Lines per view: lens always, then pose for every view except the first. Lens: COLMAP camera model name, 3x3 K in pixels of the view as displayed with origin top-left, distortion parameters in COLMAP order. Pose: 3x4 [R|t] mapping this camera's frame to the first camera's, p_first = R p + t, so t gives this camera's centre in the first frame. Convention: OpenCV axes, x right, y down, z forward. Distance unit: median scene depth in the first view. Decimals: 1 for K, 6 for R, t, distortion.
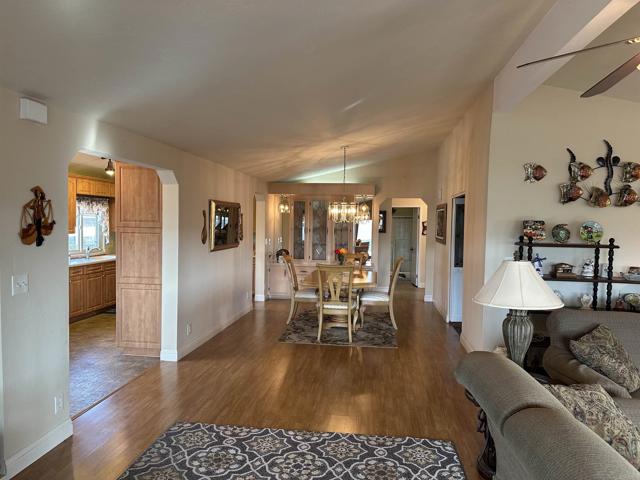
lens RADIAL K [[451.2, 0, 320.0], [0, 451.2, 240.0], [0, 0, 1]] dist [0.075233, -0.103929]
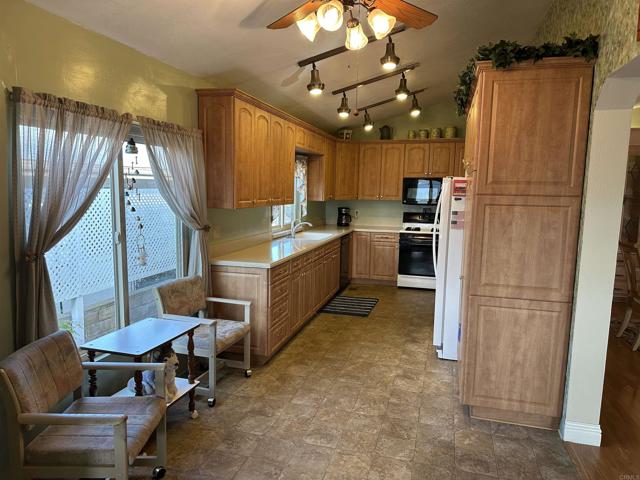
lens RADIAL K [[446.2, 0, 320.0], [0, 446.2, 240.0], [0, 0, 1]] dist [0.178569, -0.297513]
pose [[0.990525, 0.022120, -0.135538, -0.339268], [-0.012586, 0.997411, 0.070798, -0.006205], [0.136753, -0.068421, 0.988239, 0.260286]]
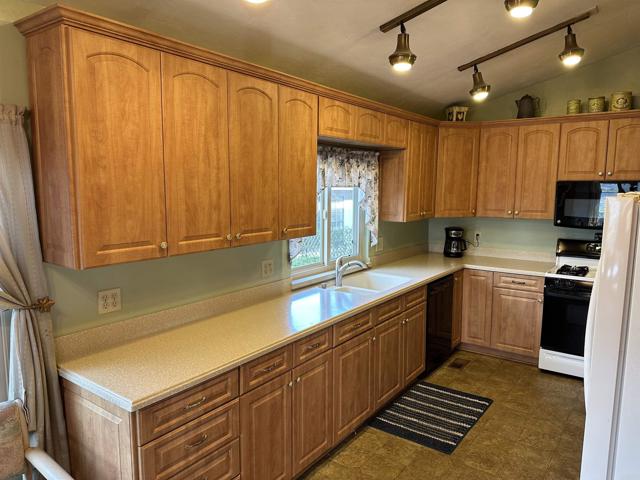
lens RADIAL K [[451.2, 0, 320.0], [0, 451.2, 240.0], [0, 0, 1]] dist [0.075233, -0.103929]
pose [[0.878891, 0.046483, -0.474752, -0.289635], [-0.012528, 0.997147, 0.074439, -0.033919], [0.476858, -0.059476, 0.876966, 0.553418]]
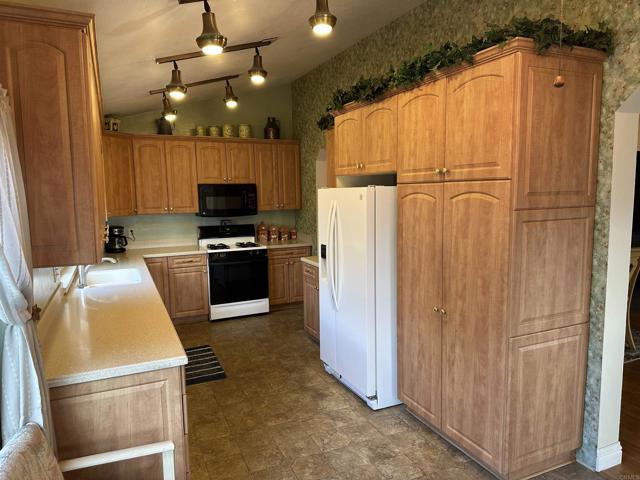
lens RADIAL K [[451.2, 0, 320.0], [0, 451.2, 240.0], [0, 0, 1]] dist [0.075233, -0.103929]
pose [[0.849226, -0.087726, 0.520690, -0.503857], [0.052100, 0.995212, 0.082699, -0.027540], [-0.525452, -0.043102, 0.849731, 0.444320]]
